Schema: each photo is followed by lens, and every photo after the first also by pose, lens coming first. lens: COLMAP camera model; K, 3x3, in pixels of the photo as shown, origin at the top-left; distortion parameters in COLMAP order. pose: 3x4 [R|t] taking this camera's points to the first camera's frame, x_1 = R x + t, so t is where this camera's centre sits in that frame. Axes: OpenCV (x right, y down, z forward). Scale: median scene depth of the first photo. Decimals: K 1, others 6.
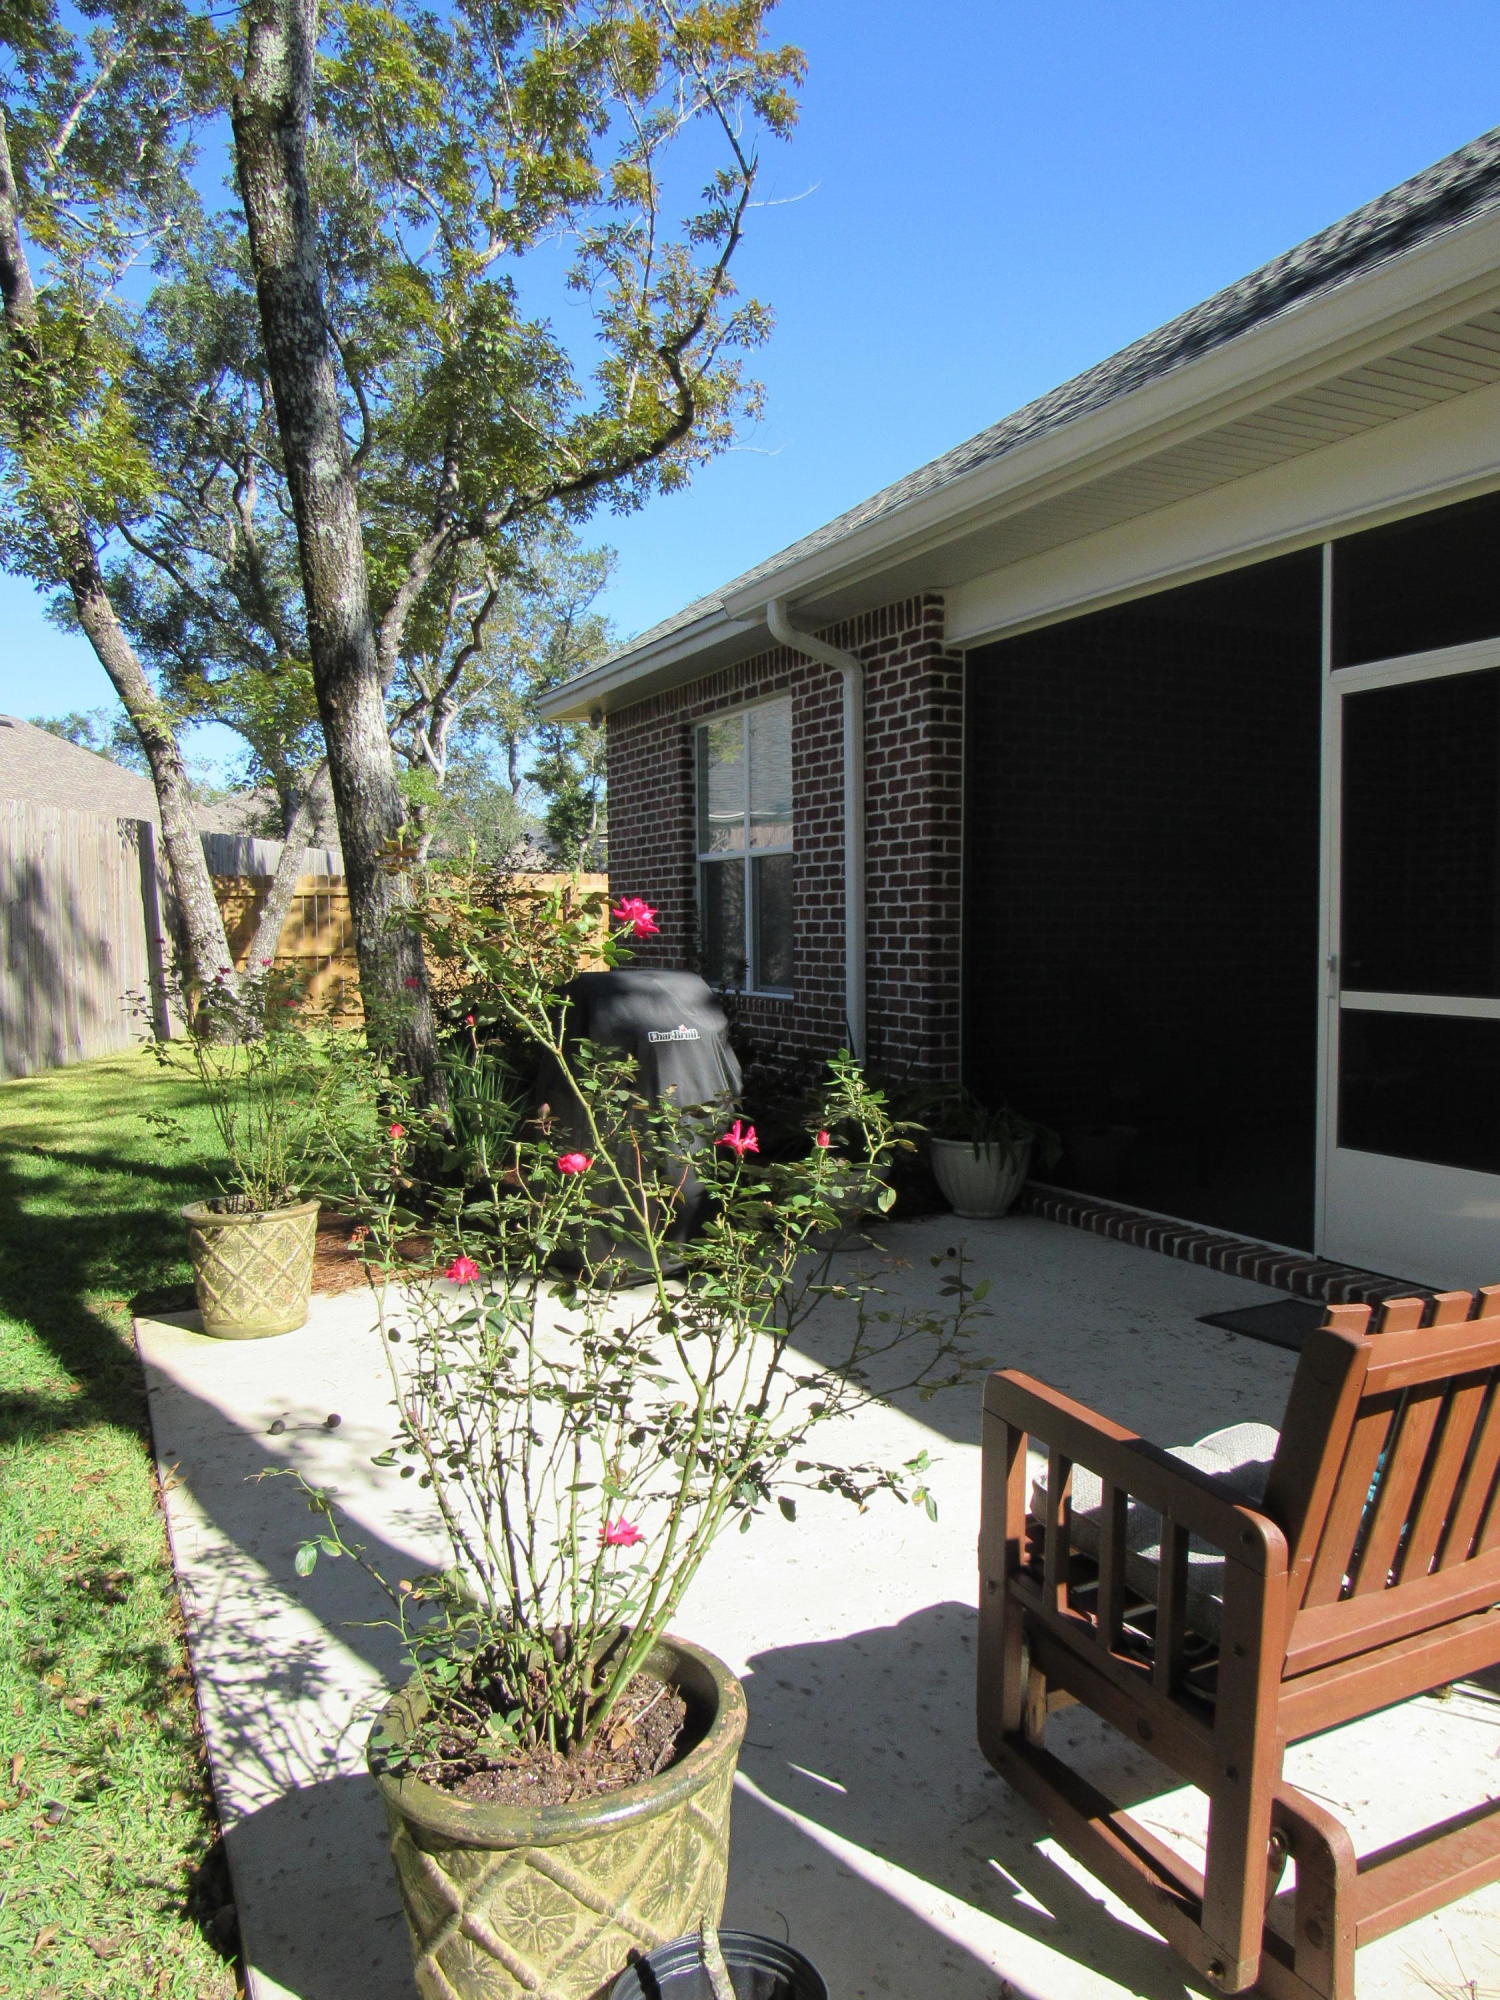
lens RADIAL K [[1430.5, 0, 753.2], [0, 1430.5, 998.4], [0, 0, 1]] dist [-0.031411, 0.021734]
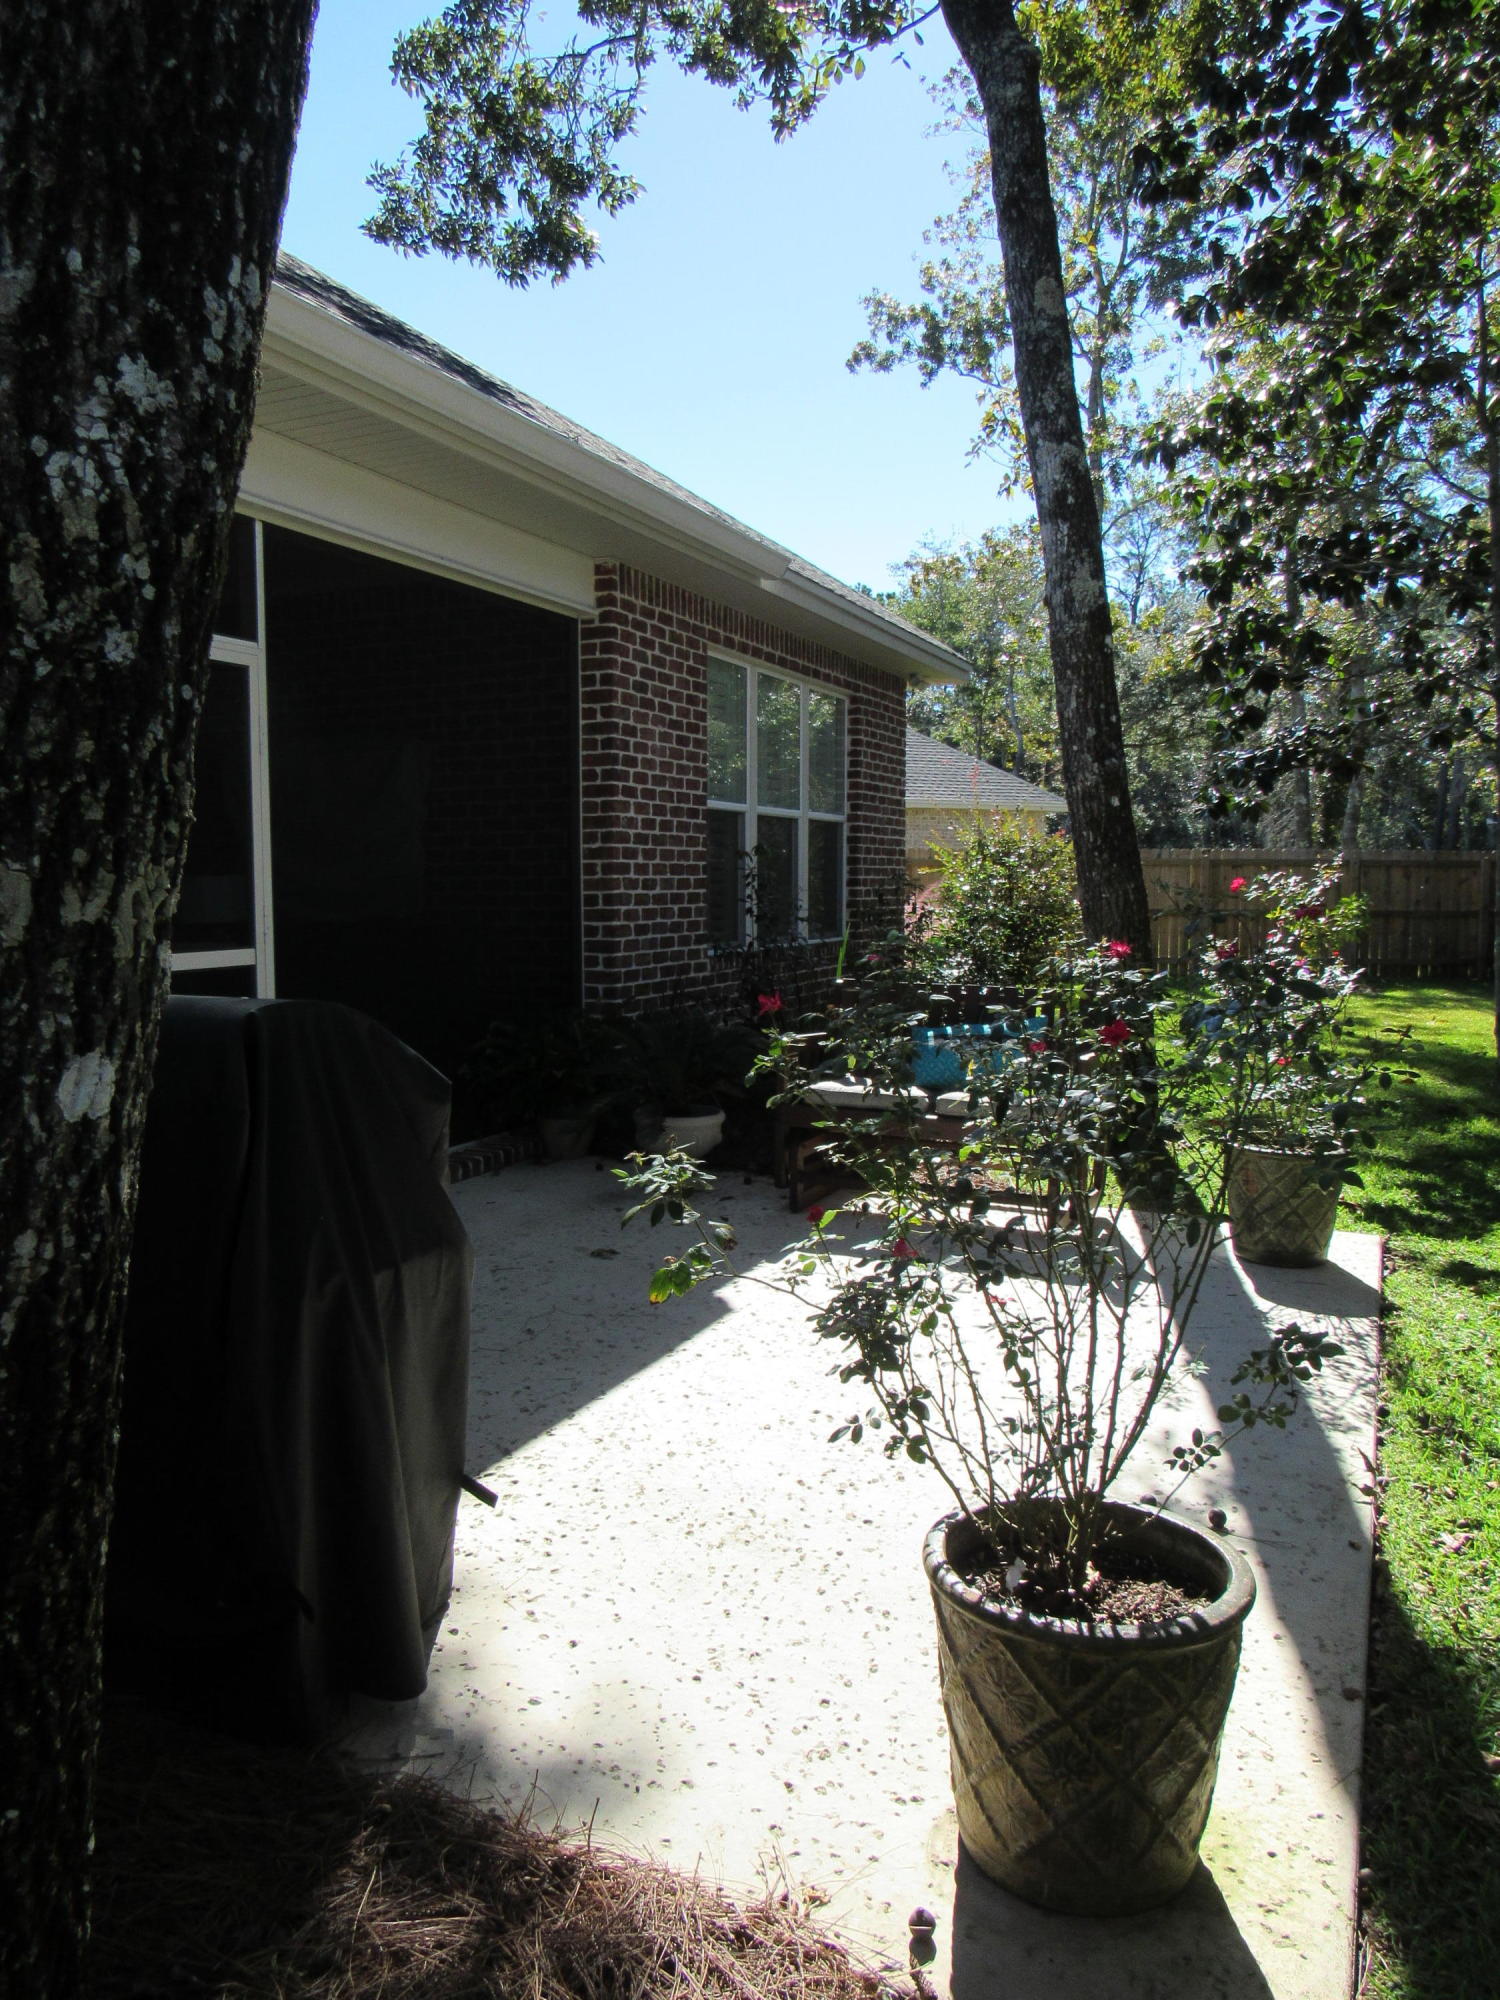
lens RADIAL K [[1430.5, 0, 751.3], [0, 1430.5, 1003.8], [0, 0, 1]] dist [-0.031411, 0.021734]
pose [[-0.646189, -0.075311, 0.759452, -0.922005], [0.036153, 0.990981, 0.129032, -0.134418], [-0.762321, 0.110836, -0.637638, 2.060752]]
